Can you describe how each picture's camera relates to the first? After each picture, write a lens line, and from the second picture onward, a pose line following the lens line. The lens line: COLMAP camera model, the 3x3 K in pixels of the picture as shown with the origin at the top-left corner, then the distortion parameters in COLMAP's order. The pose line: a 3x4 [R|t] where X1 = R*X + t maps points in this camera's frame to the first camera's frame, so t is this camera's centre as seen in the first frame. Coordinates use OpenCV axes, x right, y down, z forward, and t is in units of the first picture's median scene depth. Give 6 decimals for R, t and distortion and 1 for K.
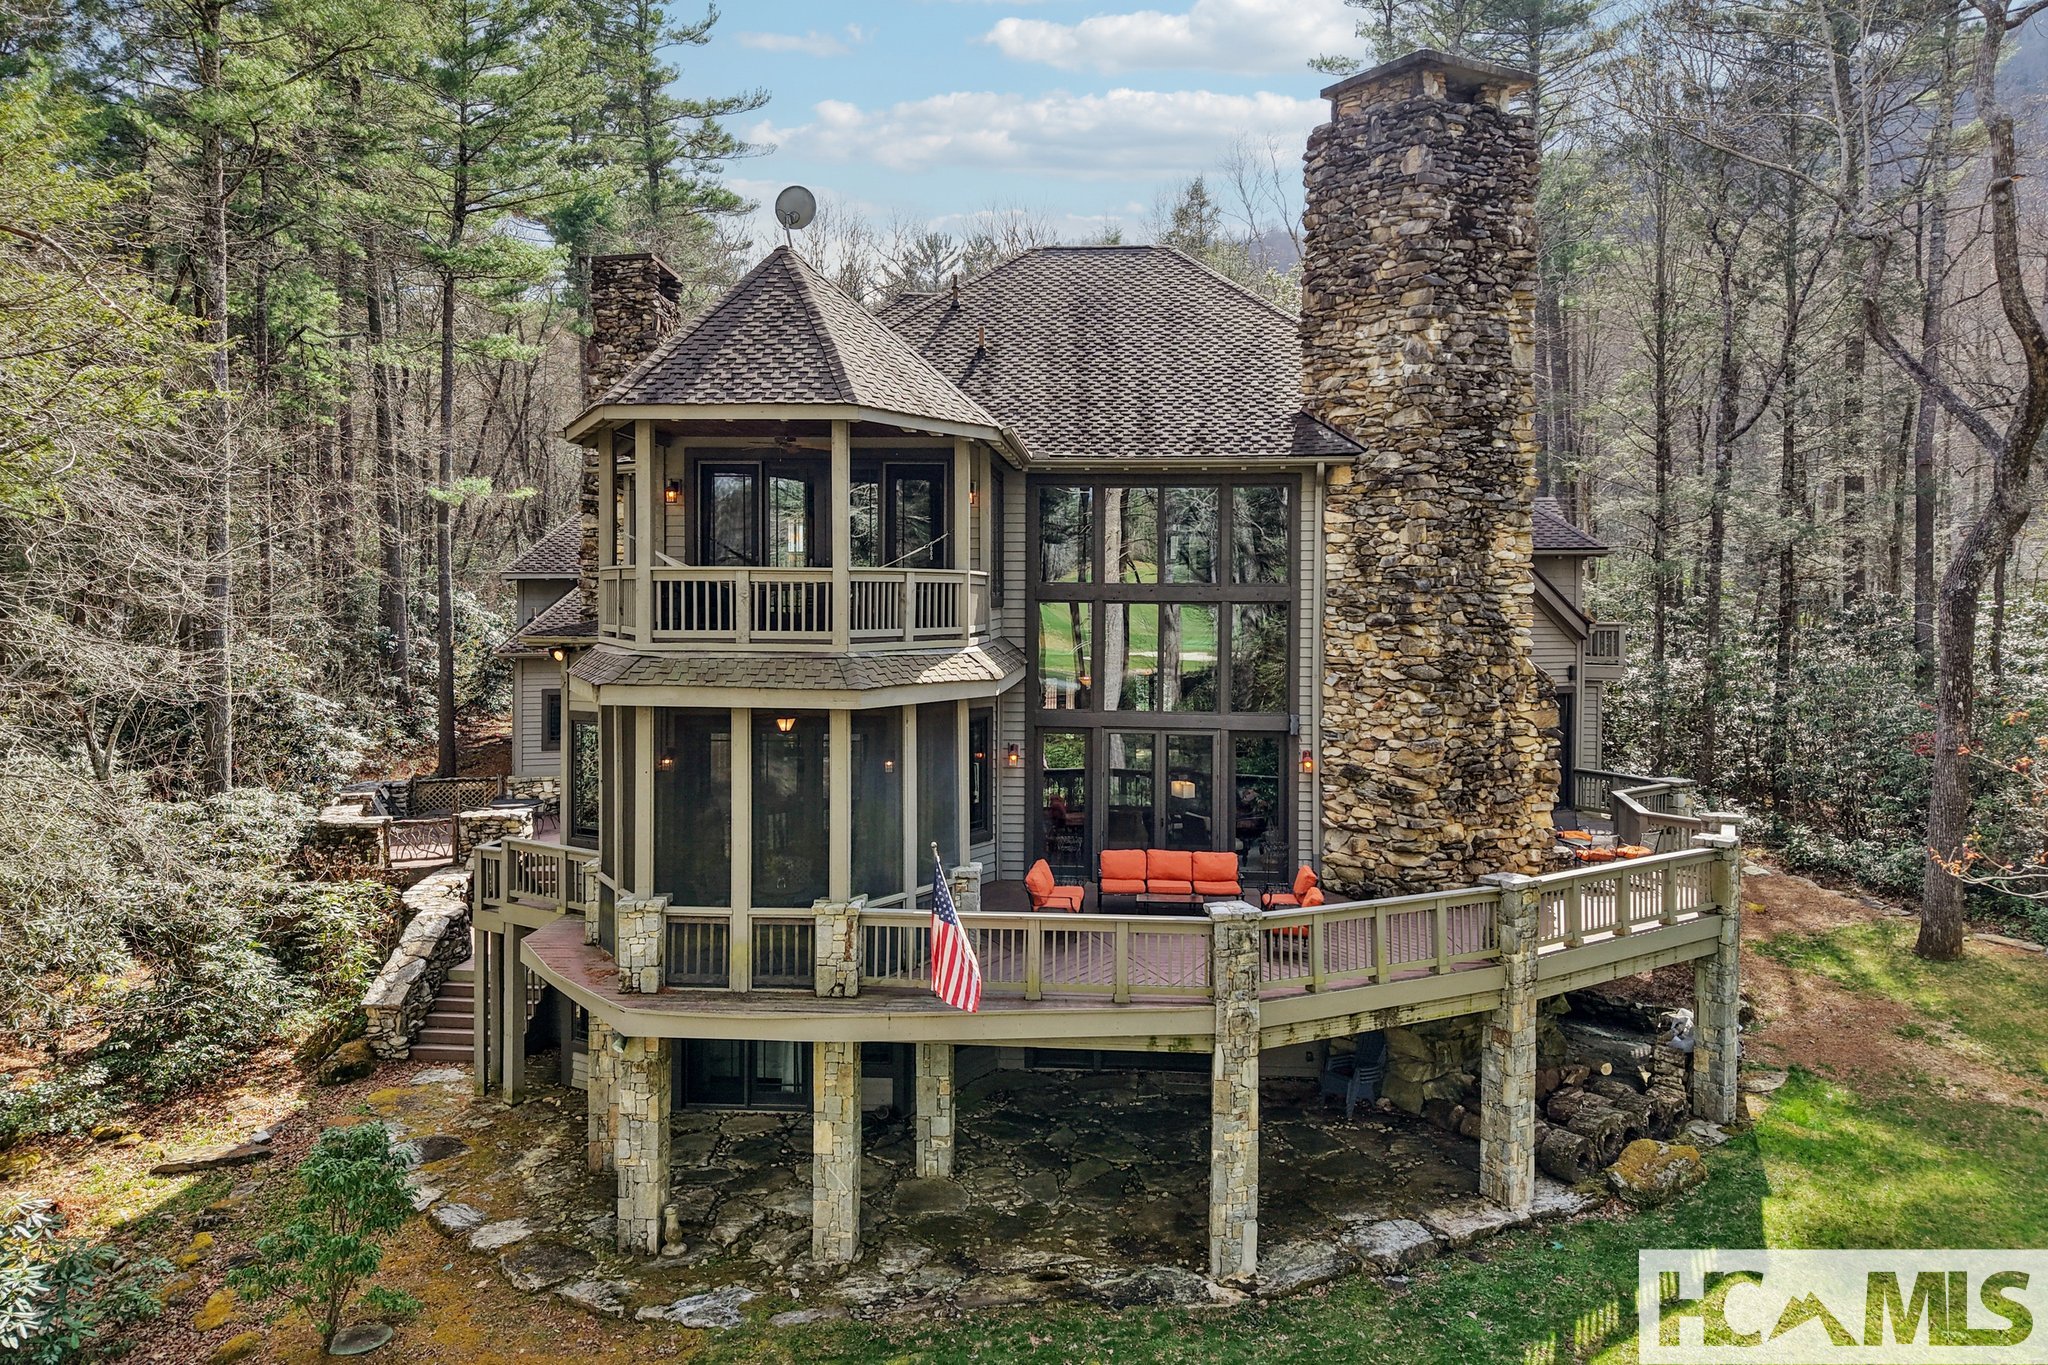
lens RADIAL K [[1448.9, 0, 1004.1], [0, 1448.9, 658.1], [0, 0, 1]] dist [0.024838, -0.058845]
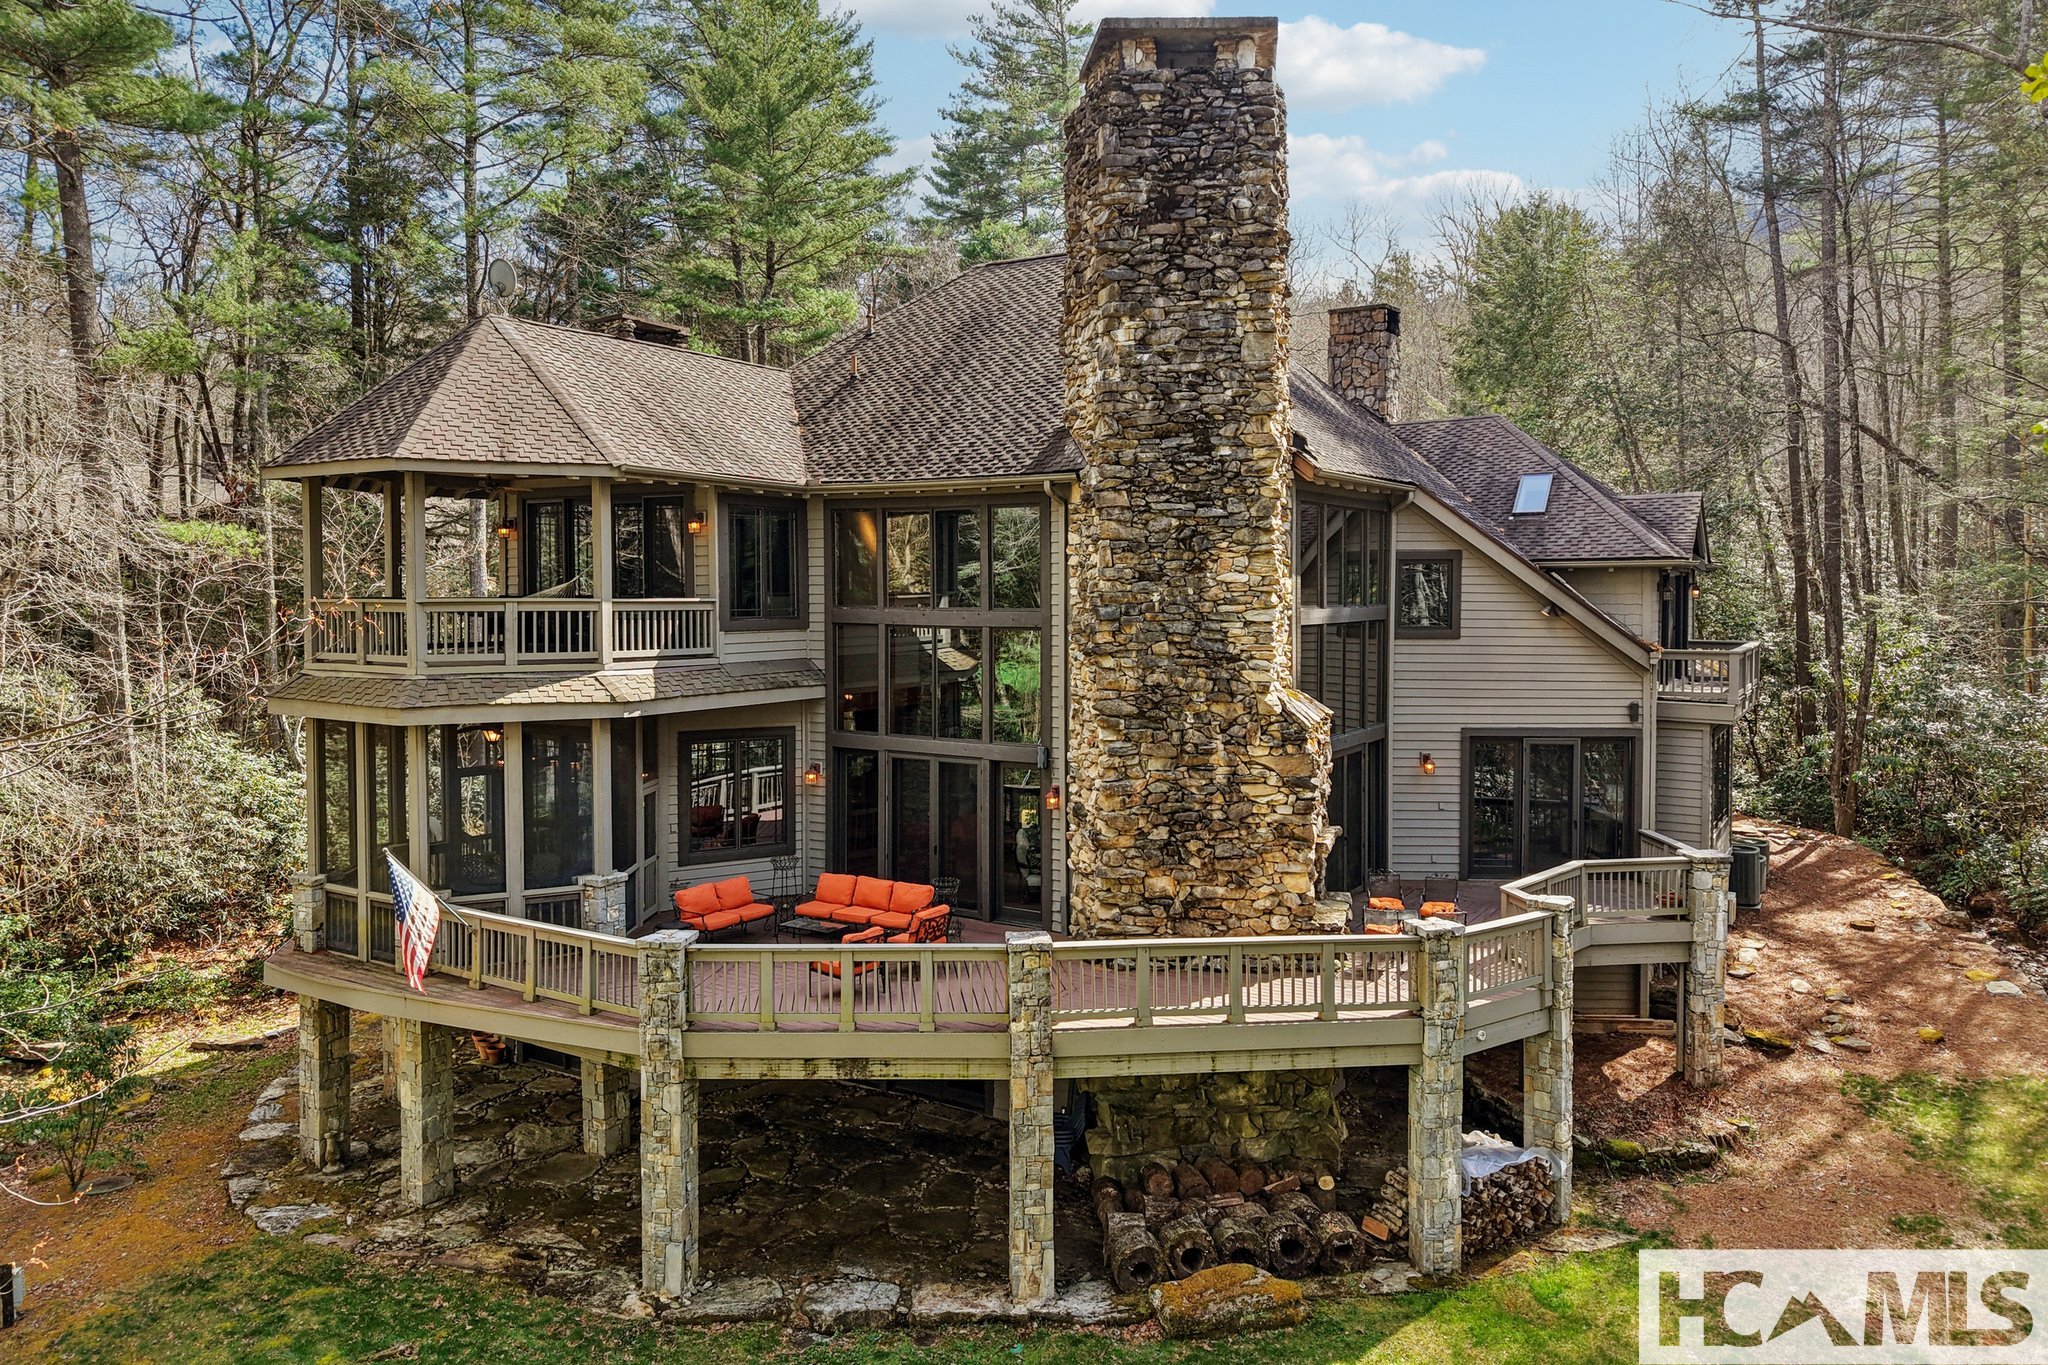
lens RADIAL K [[1431.5, 0, 1024.0], [0, 1431.5, 682.5], [0, 0, 1]] dist [0.076837, -0.128793]
pose [[0.880813, 0.029251, -0.472560, 0.660662], [-0.018626, 0.999458, 0.027148, -0.029419], [0.473098, -0.015110, 0.880880, 0.177652]]
